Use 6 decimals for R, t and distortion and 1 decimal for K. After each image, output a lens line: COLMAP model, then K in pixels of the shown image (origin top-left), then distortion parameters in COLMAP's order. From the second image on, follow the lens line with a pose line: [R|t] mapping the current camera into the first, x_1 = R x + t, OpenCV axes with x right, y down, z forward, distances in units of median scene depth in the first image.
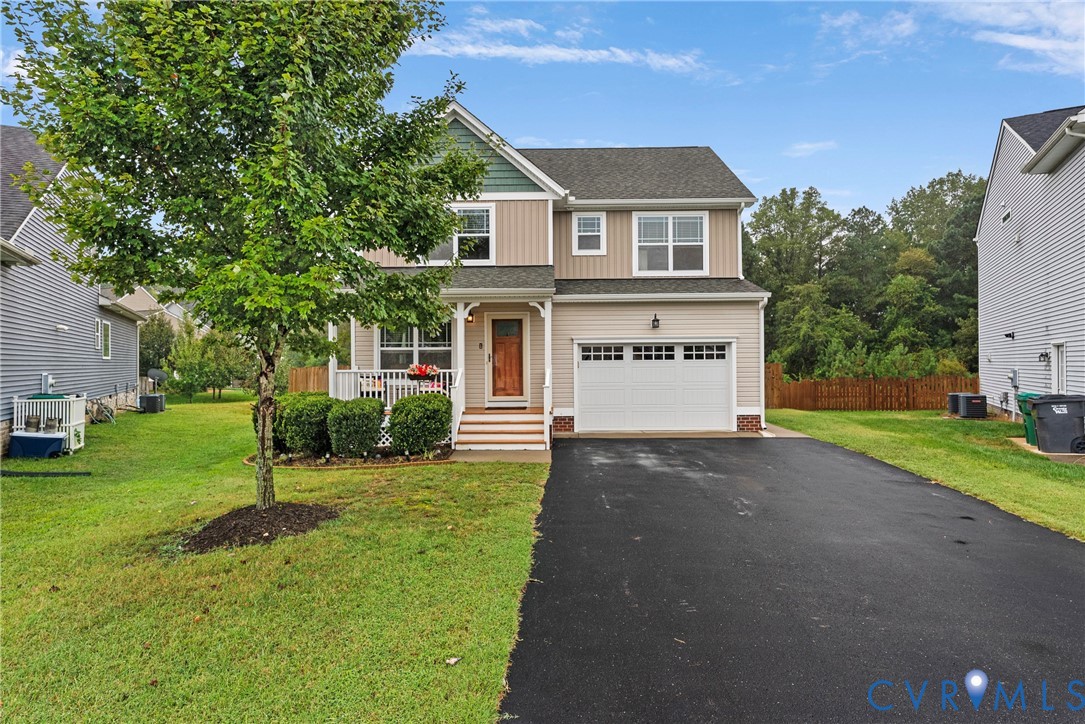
lens RADIAL K [[579.3, 0, 542.3], [0, 579.3, 361.3], [0, 0, 1]] dist [-0.004357, 0.000847]
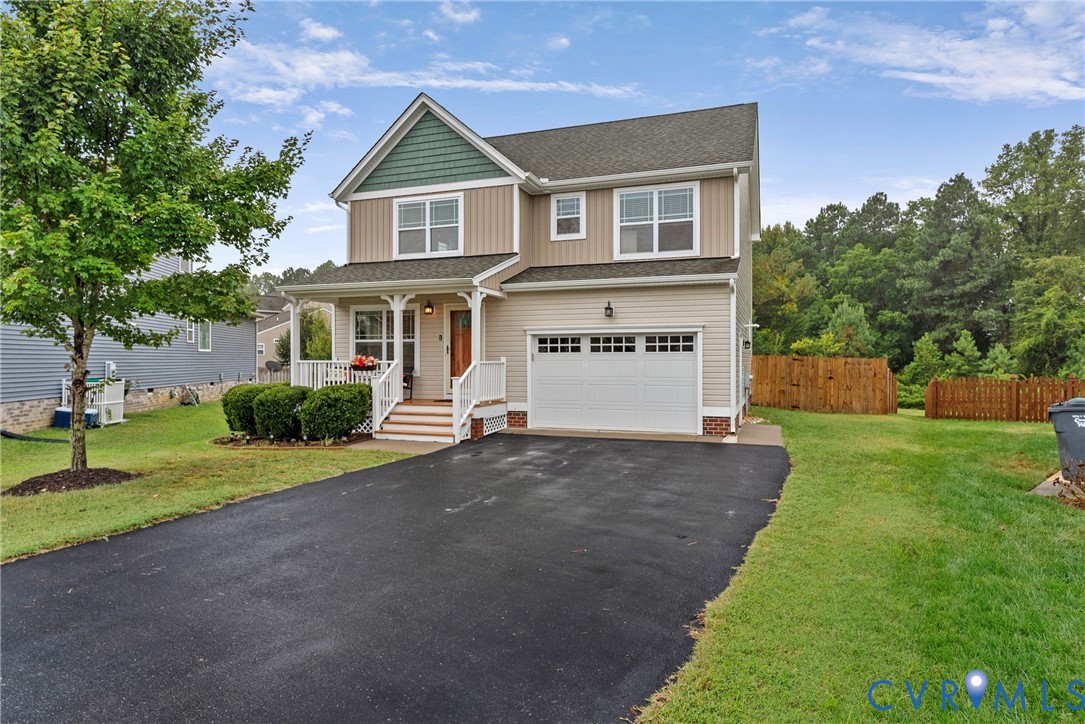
lens RADIAL K [[613.9, 0, 480.8], [0, 613.9, 359.1], [0, 0, 1]] dist [-0.004623, 0.000762]
pose [[0.946172, 0.006408, -0.323600, 0.285050], [-0.004700, 0.999971, 0.006061, 0.003261], [0.323629, -0.004214, 0.946175, 0.023956]]
